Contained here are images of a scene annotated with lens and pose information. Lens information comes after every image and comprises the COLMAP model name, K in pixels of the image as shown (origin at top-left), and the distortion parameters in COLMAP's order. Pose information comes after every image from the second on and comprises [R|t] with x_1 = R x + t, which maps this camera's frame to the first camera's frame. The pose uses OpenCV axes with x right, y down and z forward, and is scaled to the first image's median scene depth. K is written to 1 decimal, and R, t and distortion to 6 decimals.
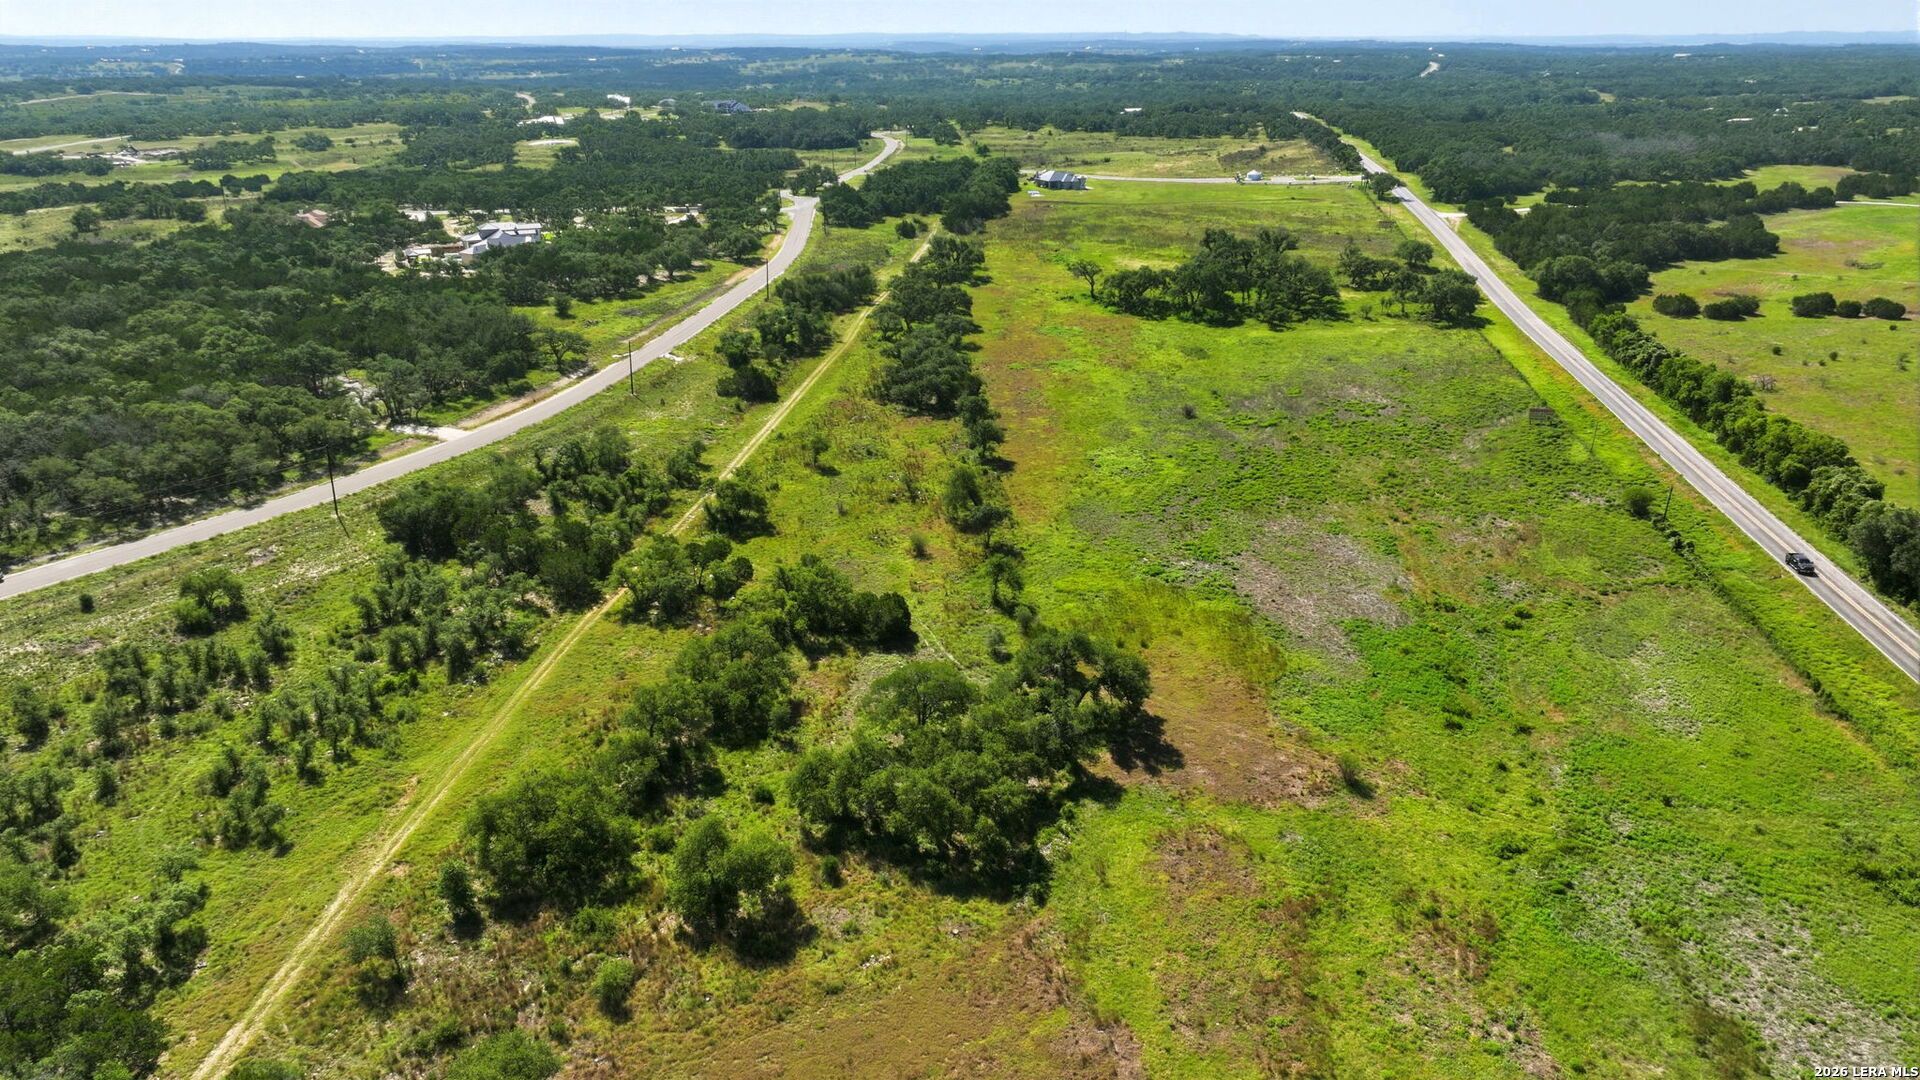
lens RADIAL K [[1335.9, 0, 968.6], [0, 1335.9, 555.5], [0, 0, 1]] dist [-0.006830, 0.022244]
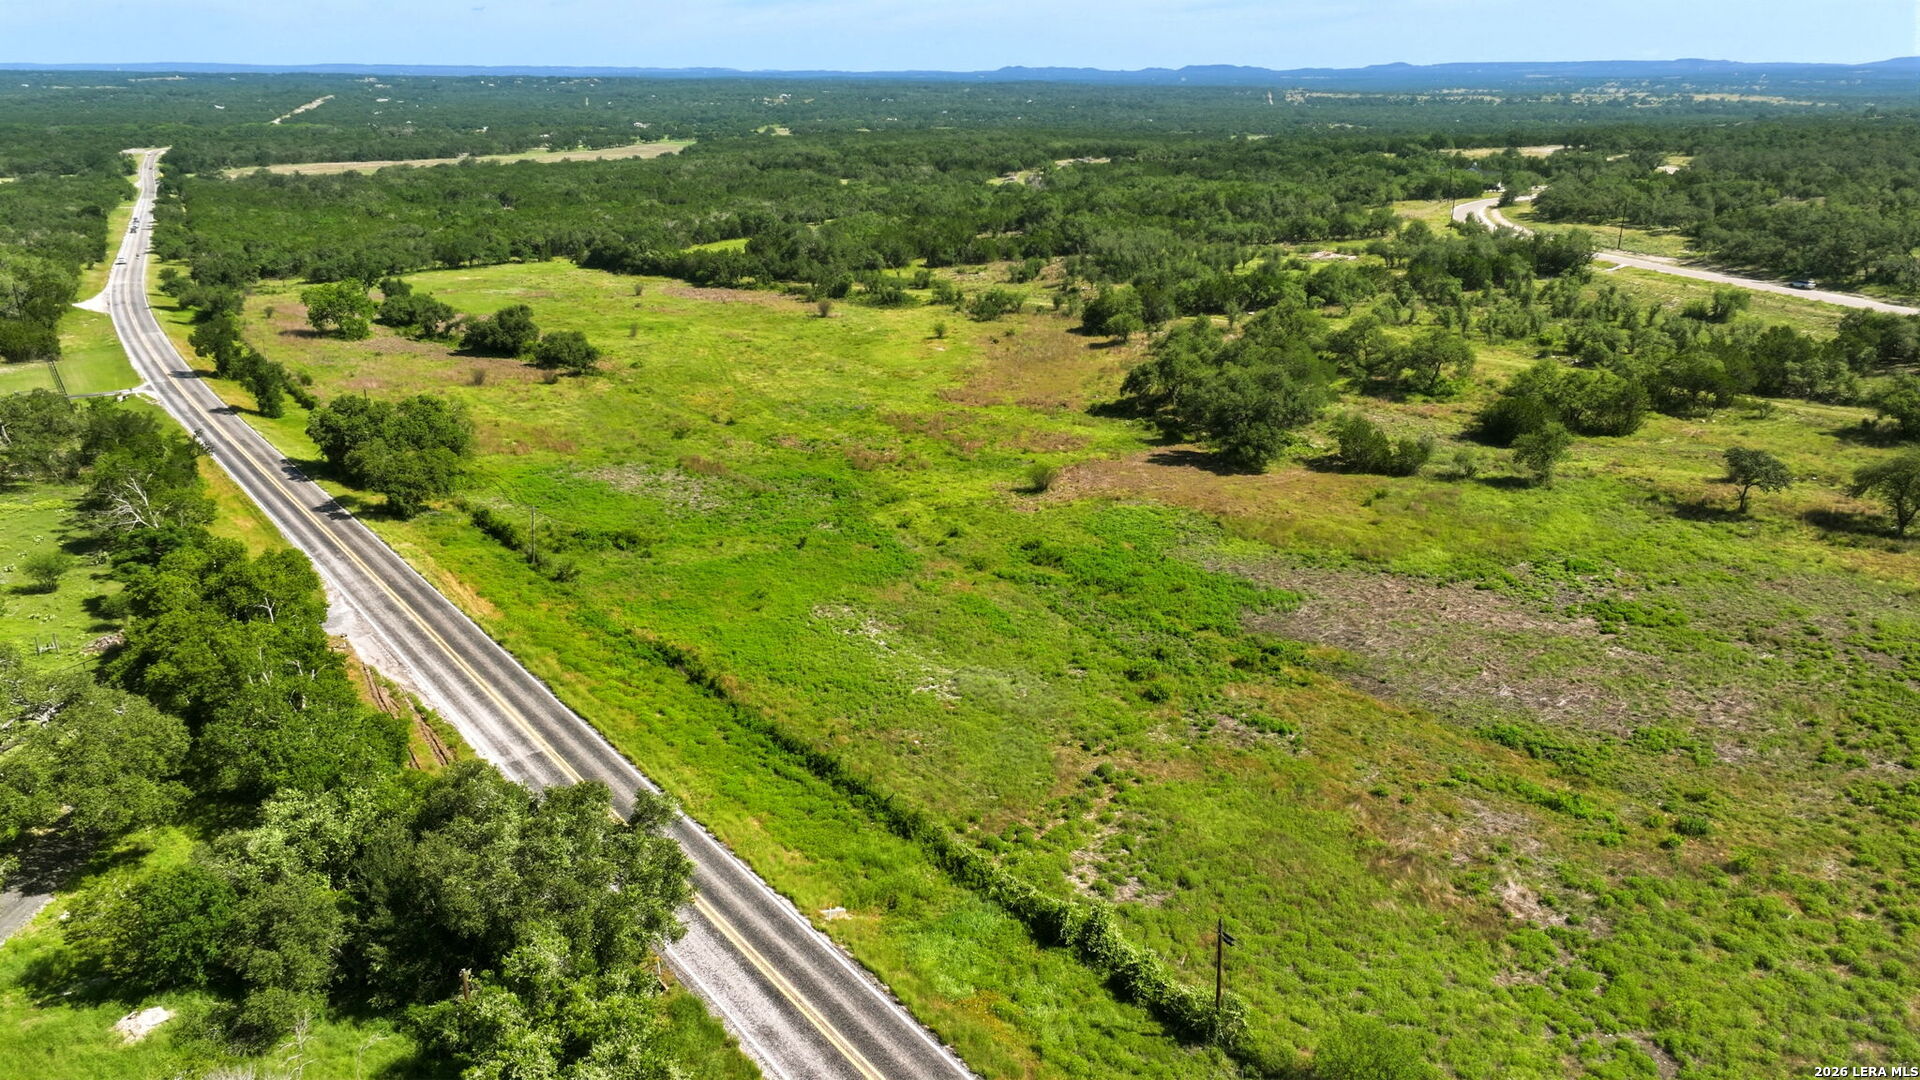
lens RADIAL K [[1335.9, 0, 959.6], [0, 1335.9, 534.4], [0, 0, 1]] dist [-0.006830, 0.022244]
pose [[-0.704162, 0.233700, -0.670477, 0.437481], [-0.253669, 0.799163, 0.544968, -0.154947], [0.663180, 0.553825, -0.503458, 0.625568]]
